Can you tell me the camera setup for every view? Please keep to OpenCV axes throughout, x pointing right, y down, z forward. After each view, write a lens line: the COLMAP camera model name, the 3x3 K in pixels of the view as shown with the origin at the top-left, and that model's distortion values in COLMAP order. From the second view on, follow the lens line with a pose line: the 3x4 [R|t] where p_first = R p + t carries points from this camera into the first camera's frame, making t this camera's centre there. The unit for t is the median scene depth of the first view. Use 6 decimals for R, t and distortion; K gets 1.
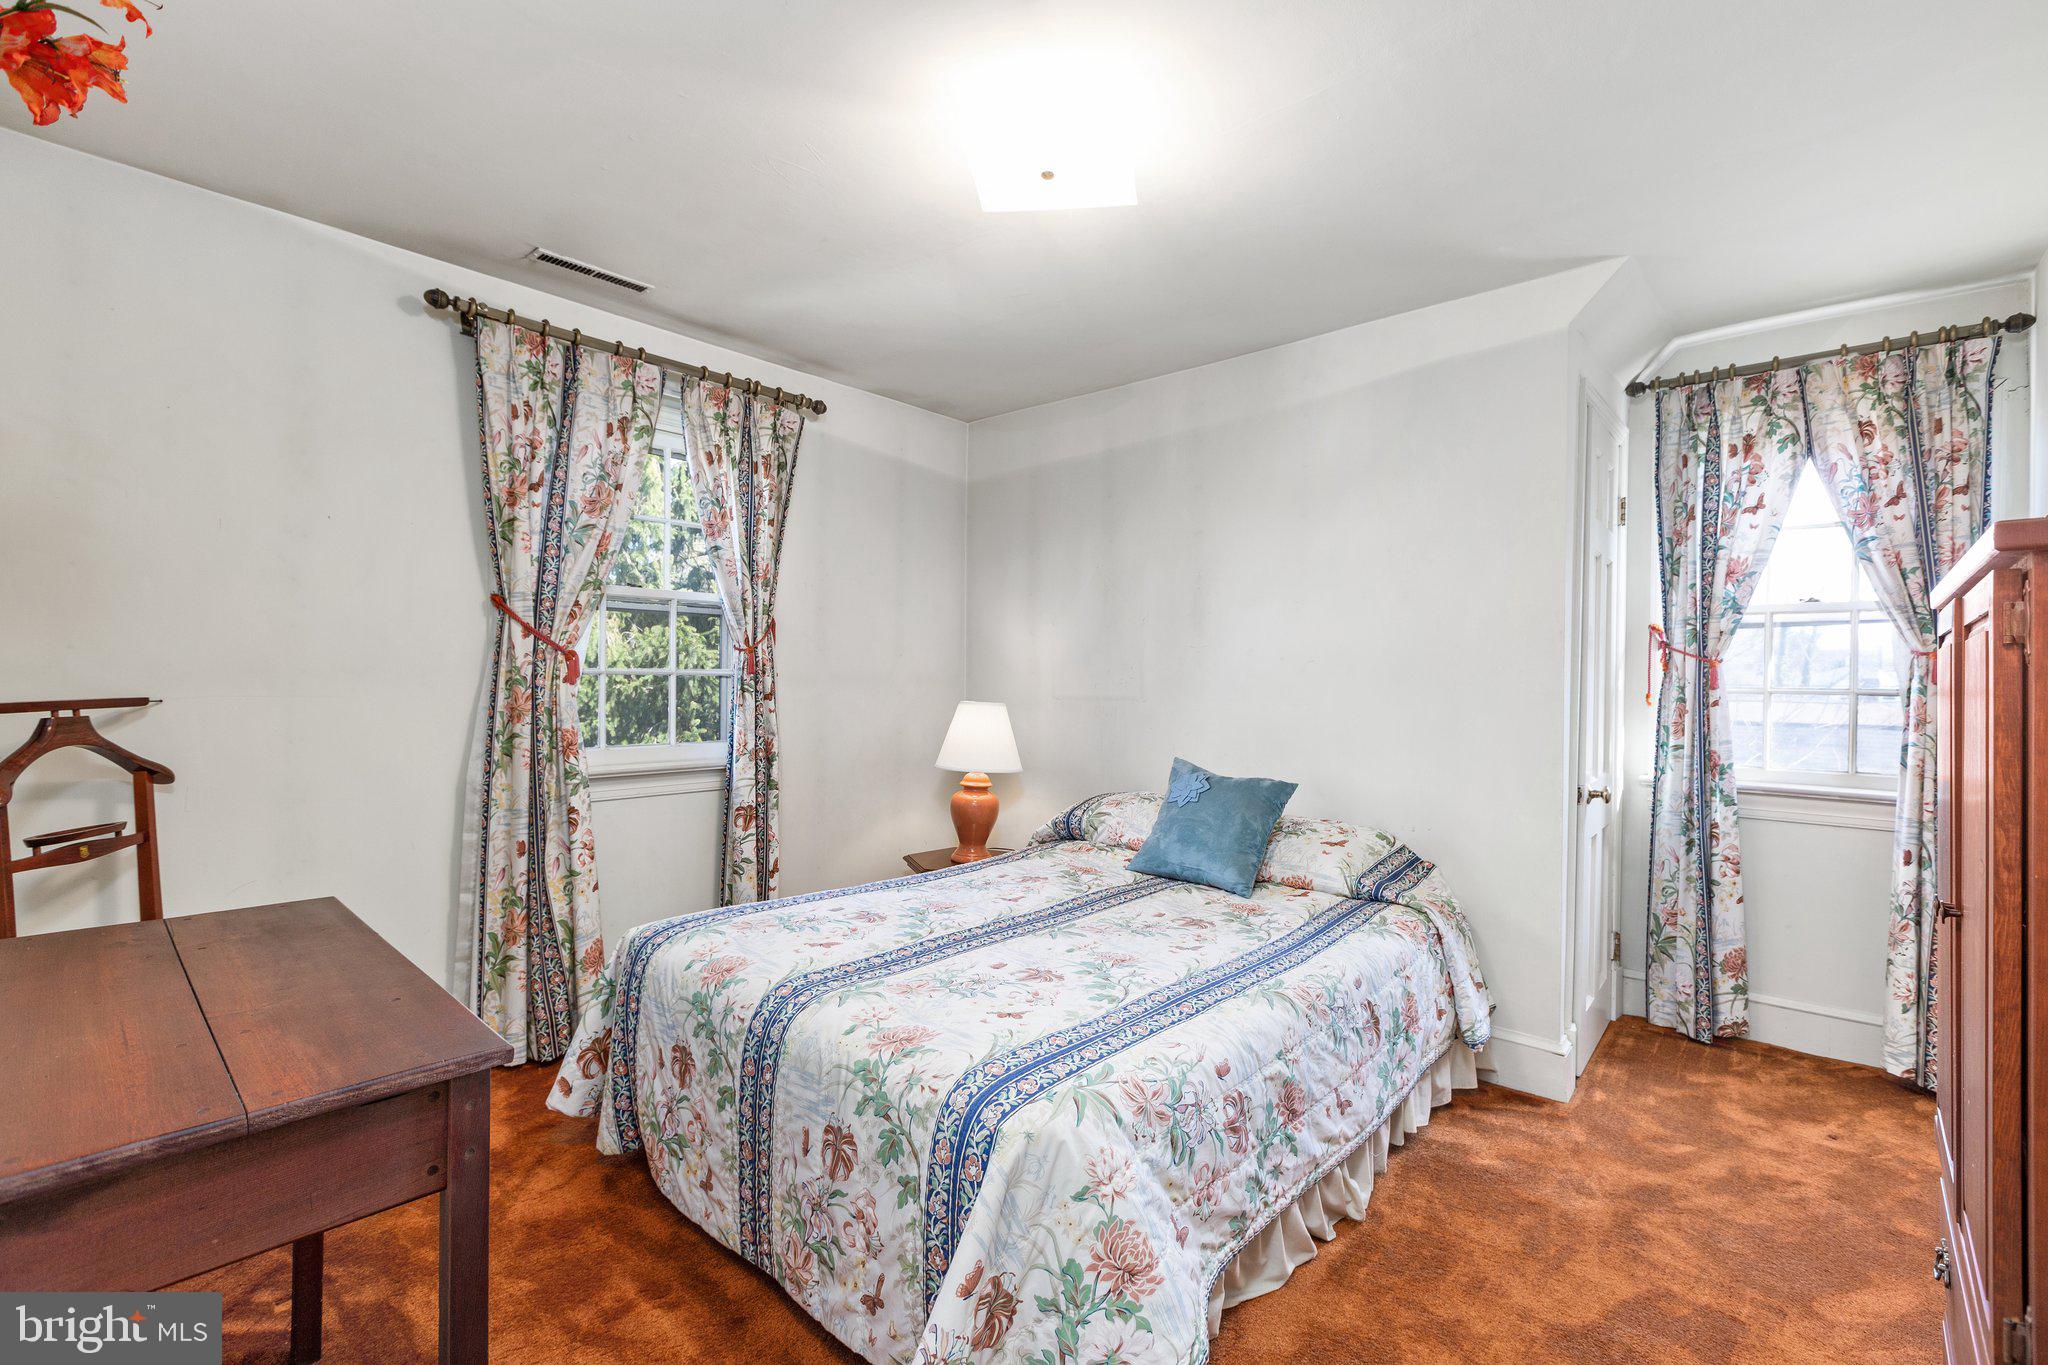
lens RADIAL K [[926.2, 0, 1023.3], [0, 926.2, 693.2], [0, 0, 1]] dist [0.000342, -0.000329]
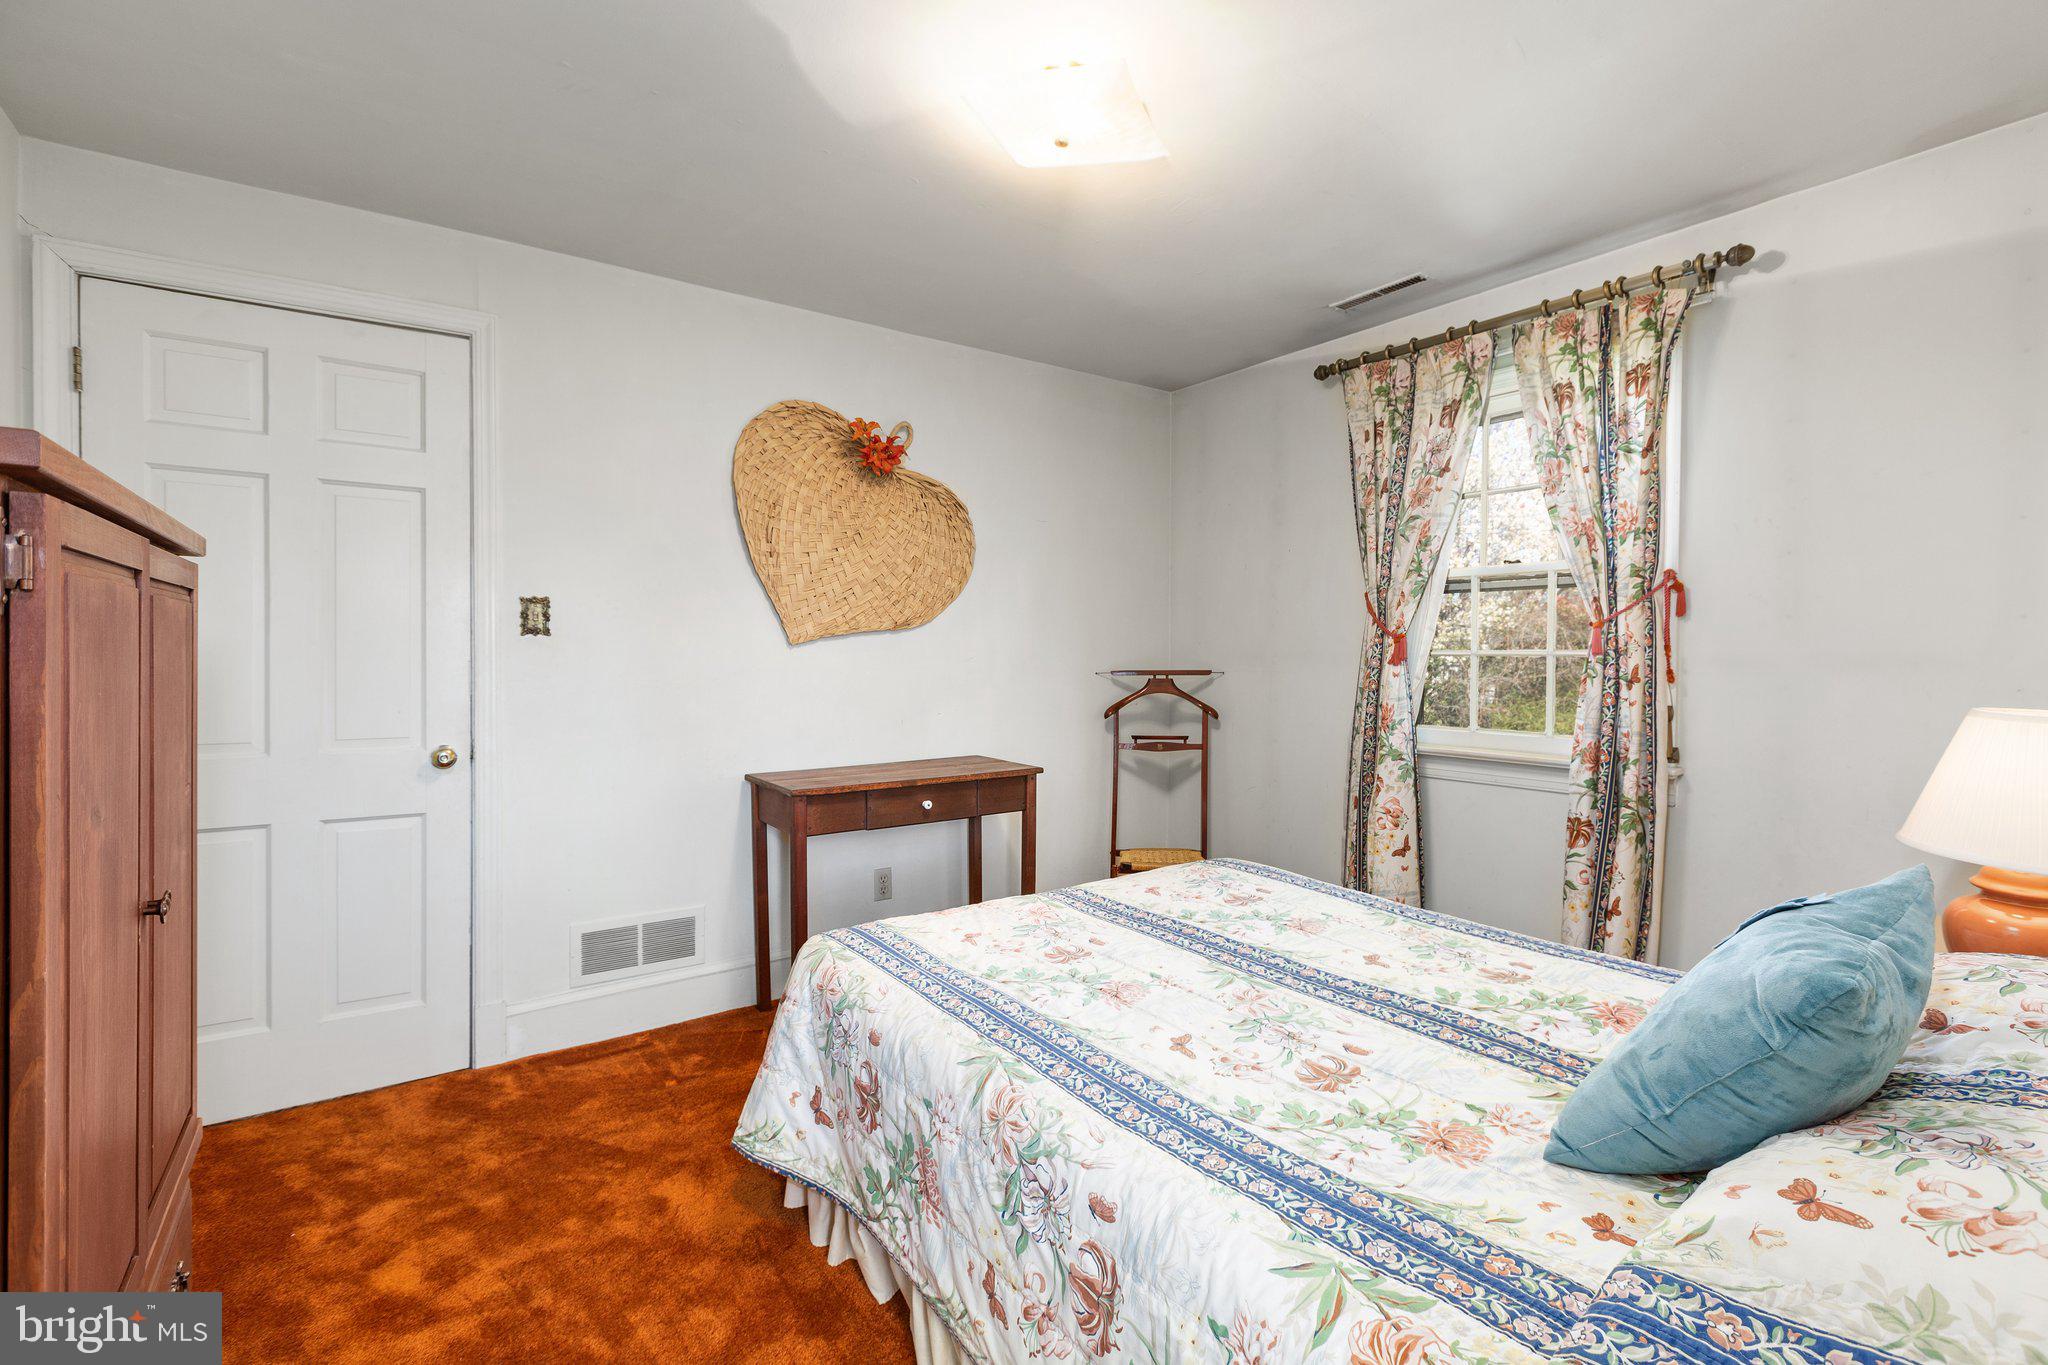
lens RADIAL K [[926.2, 0, 1019.1], [0, 926.2, 666.8], [0, 0, 1]] dist [0.000342, -0.000329]
pose [[-0.233679, -0.001075, -0.972313, 0.822435], [-0.027096, 0.999618, 0.005407, -0.001781], [0.971936, 0.027609, -0.233619, 0.984955]]
